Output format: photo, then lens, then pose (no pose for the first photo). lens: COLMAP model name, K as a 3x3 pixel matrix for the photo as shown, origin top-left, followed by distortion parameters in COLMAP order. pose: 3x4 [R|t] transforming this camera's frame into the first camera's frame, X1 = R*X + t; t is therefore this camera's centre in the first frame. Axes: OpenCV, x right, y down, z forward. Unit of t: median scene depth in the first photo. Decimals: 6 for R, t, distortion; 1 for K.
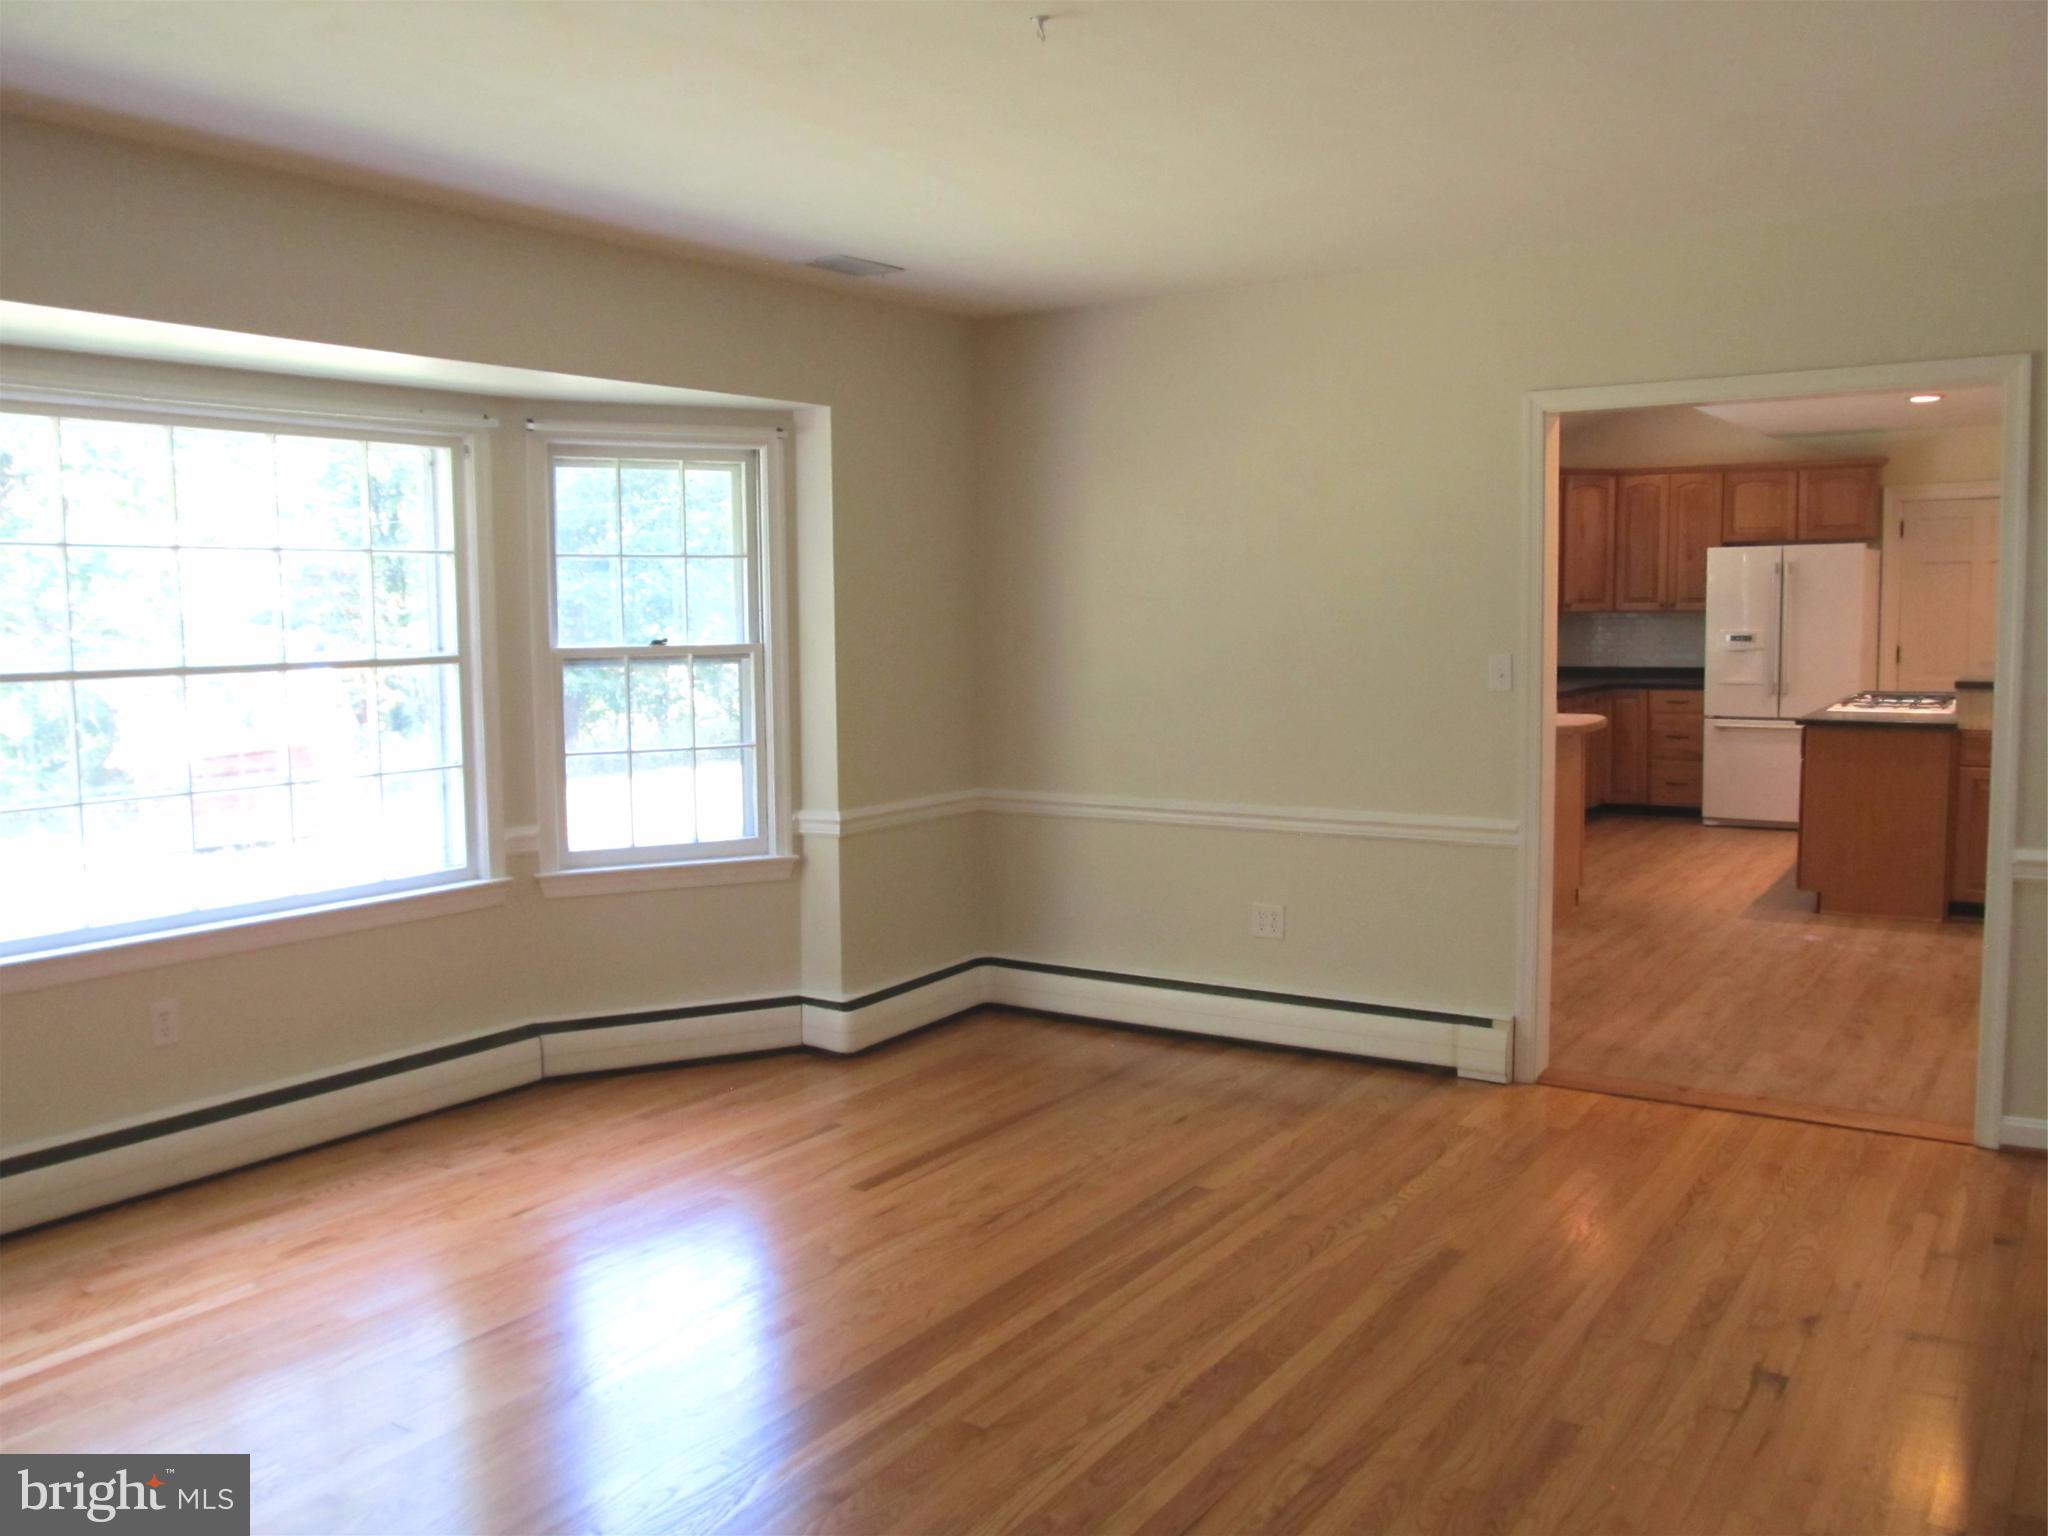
lens RADIAL K [[1713.2, 0, 1024.0], [0, 1713.2, 768.0], [0, 0, 1]] dist [-0.053397, 0.010200]
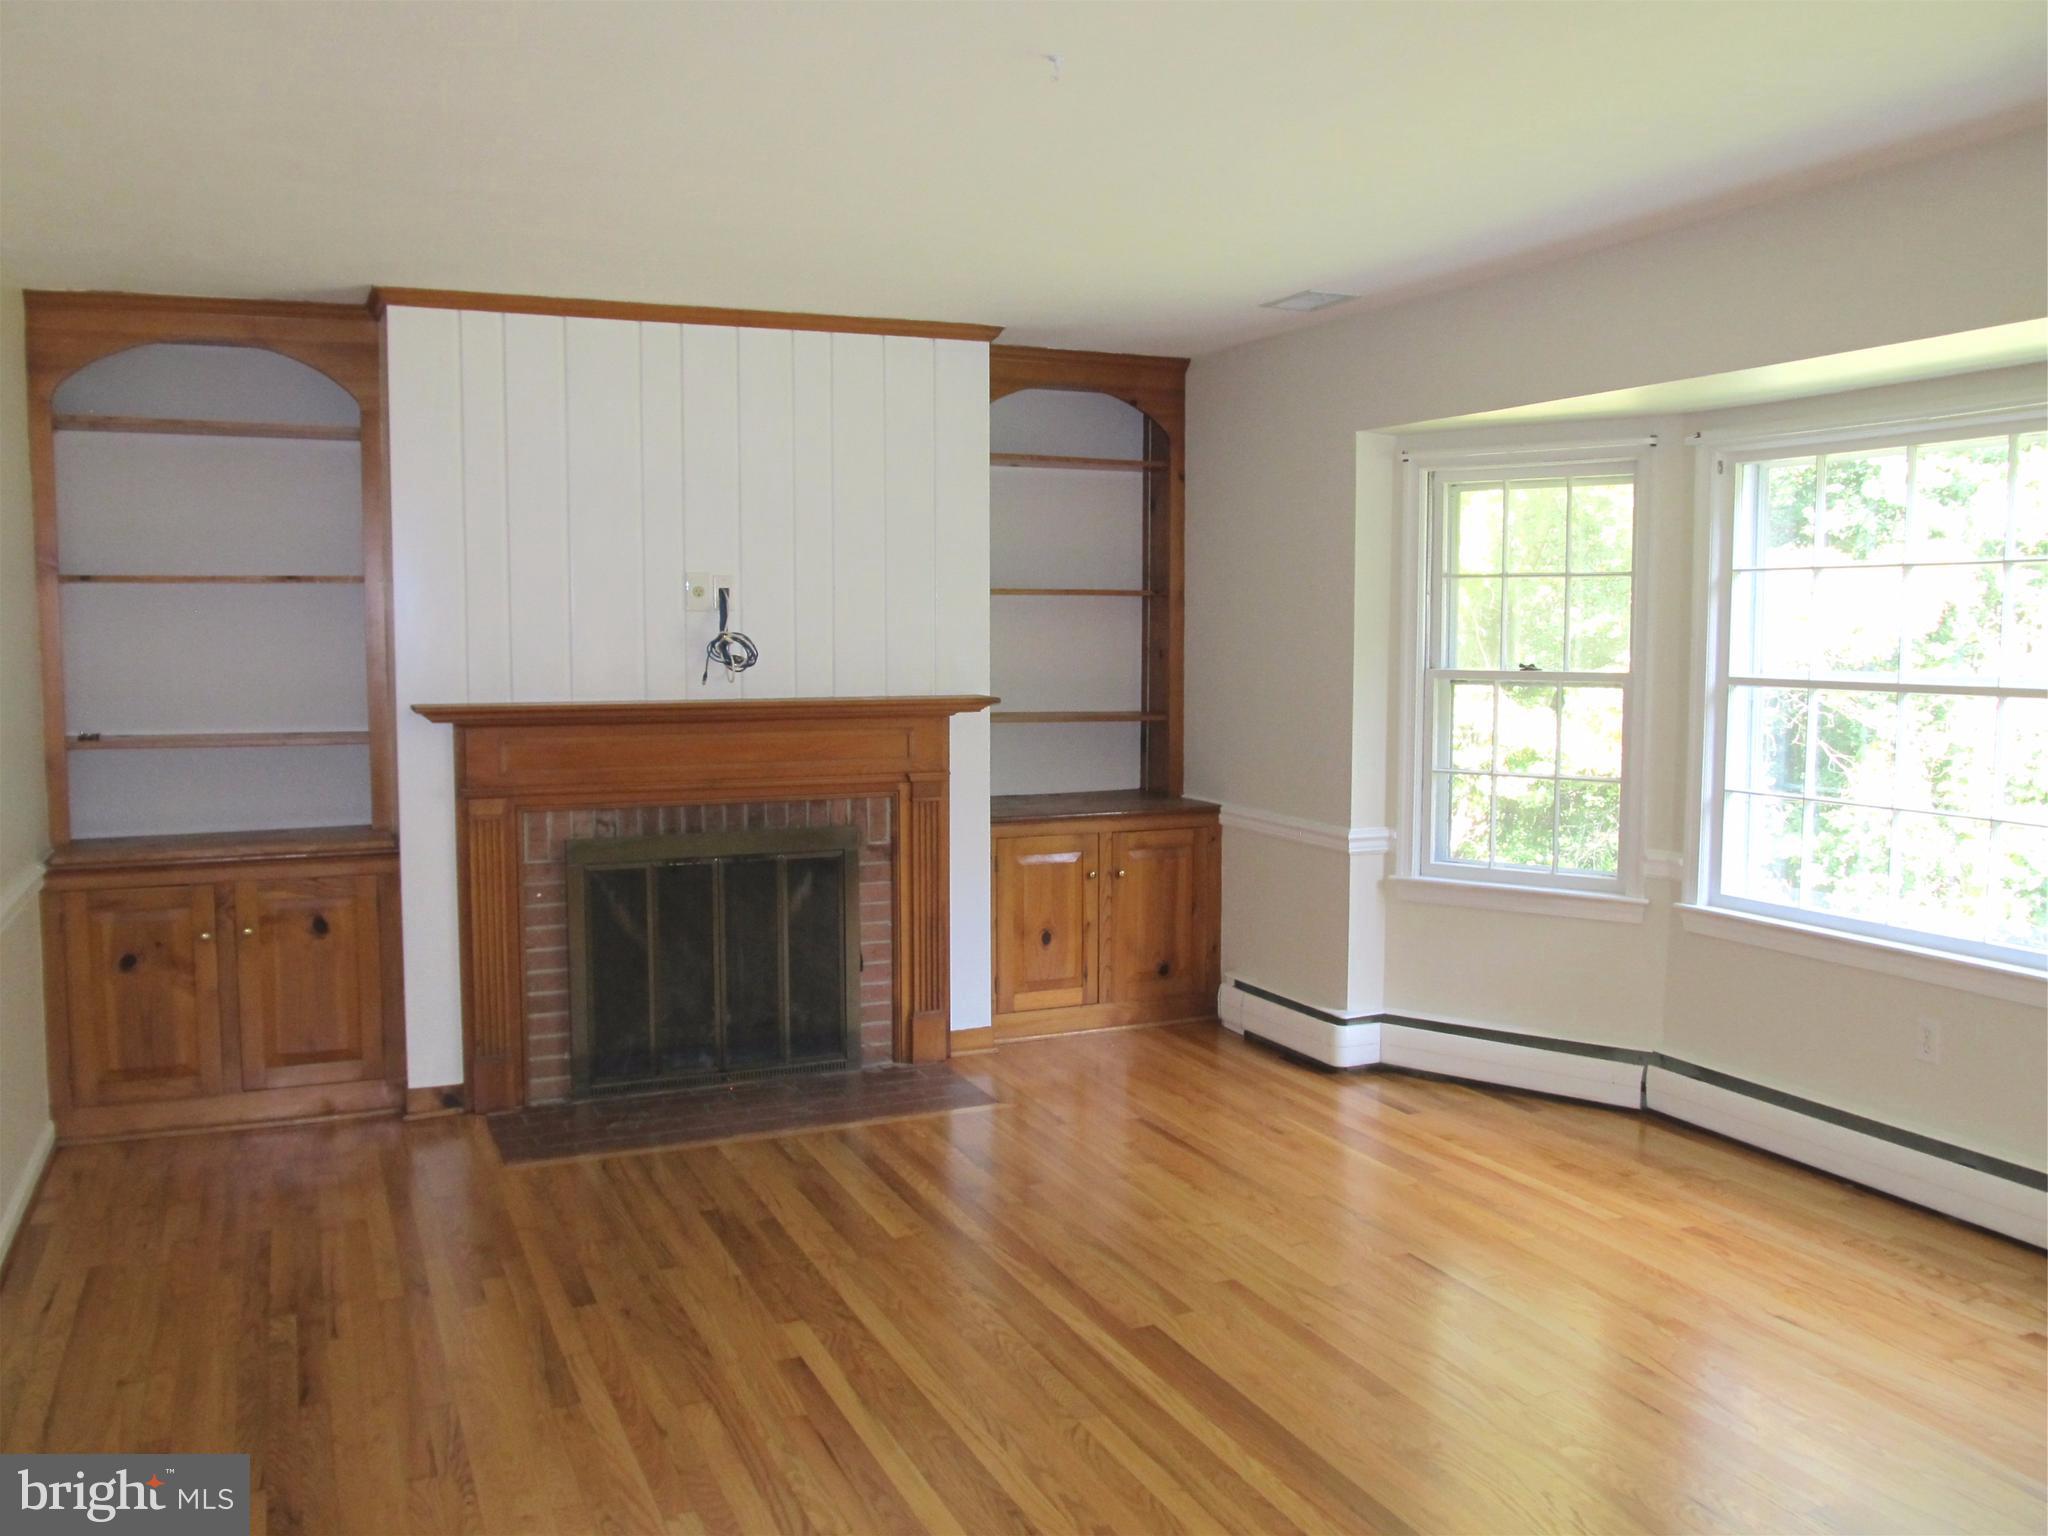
lens RADIAL K [[1673.7, 0, 1024.0], [0, 1673.7, 768.0], [0, 0, 1]] dist [-0.056244, 0.005447]
pose [[-0.544326, 0.077420, -0.835294, 0.720210], [-0.068985, 0.988228, 0.136549, -0.128250], [0.836033, 0.131949, -0.532578, 1.288962]]
